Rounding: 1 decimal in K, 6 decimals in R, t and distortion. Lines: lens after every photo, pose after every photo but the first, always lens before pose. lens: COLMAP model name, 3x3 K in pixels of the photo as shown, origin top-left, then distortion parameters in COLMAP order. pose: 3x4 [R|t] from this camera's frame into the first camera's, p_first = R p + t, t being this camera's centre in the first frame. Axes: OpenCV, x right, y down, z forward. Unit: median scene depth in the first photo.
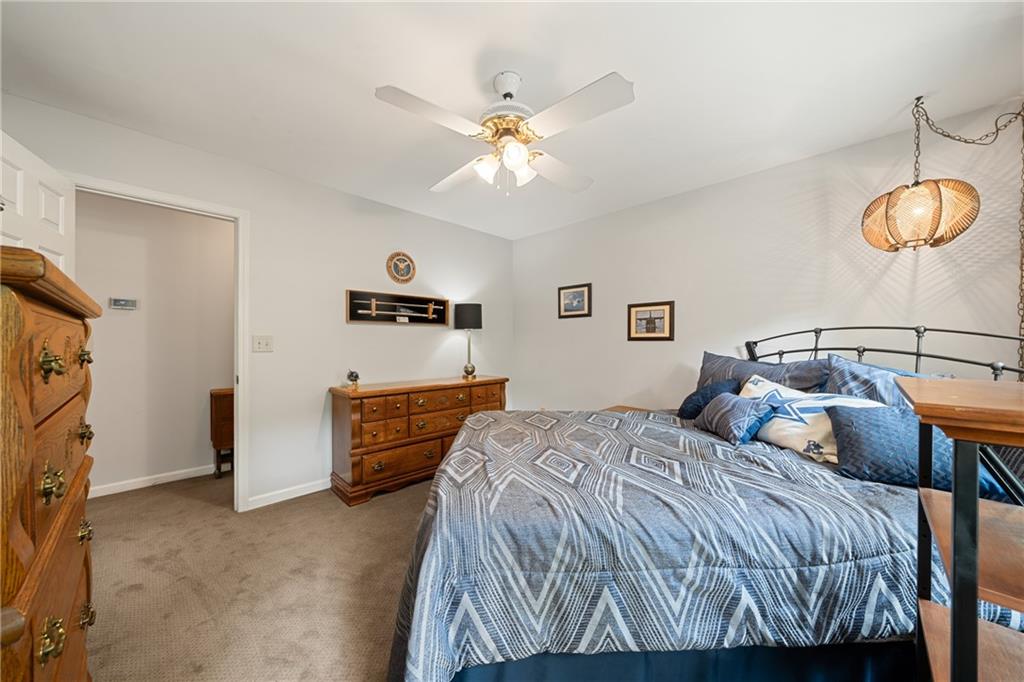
lens RADIAL K [[355.4, 0, 512.0], [0, 355.4, 341.0], [0, 0, 1]] dist [-0.000018, -0.000010]
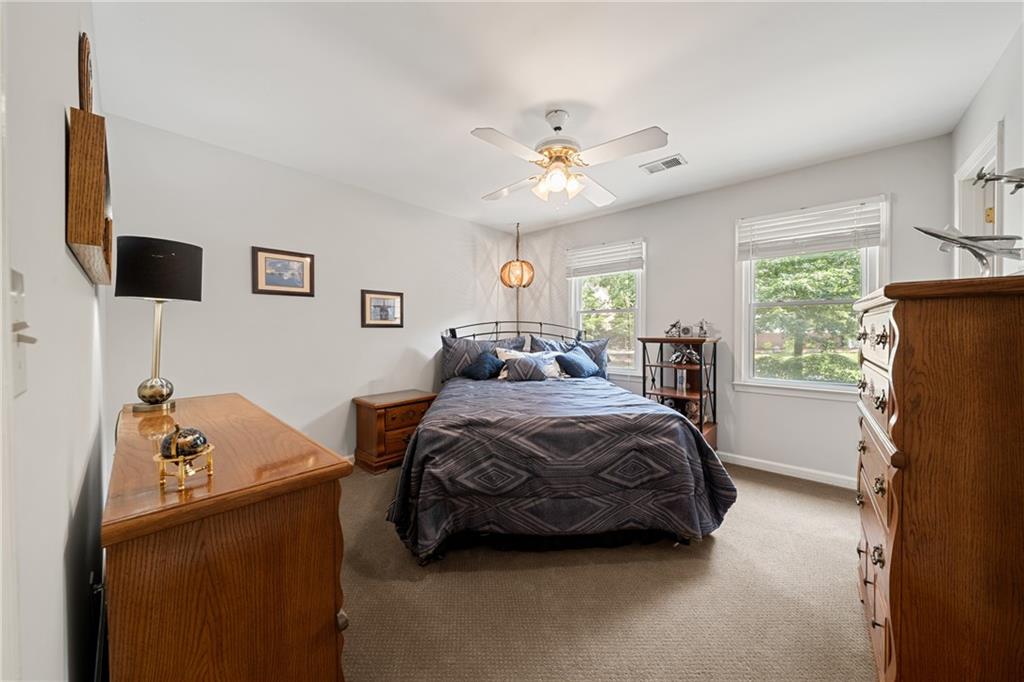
lens RADIAL K [[347.4, 0, 512.0], [0, 347.4, 341.0], [0, 0, 1]] dist [0.000053, 0.000003]
pose [[-0.058917, -0.032438, 0.997736, -0.686327], [0.001136, 0.999469, 0.032561, 0.006170], [-0.998262, 0.003052, -0.058849, 0.706231]]
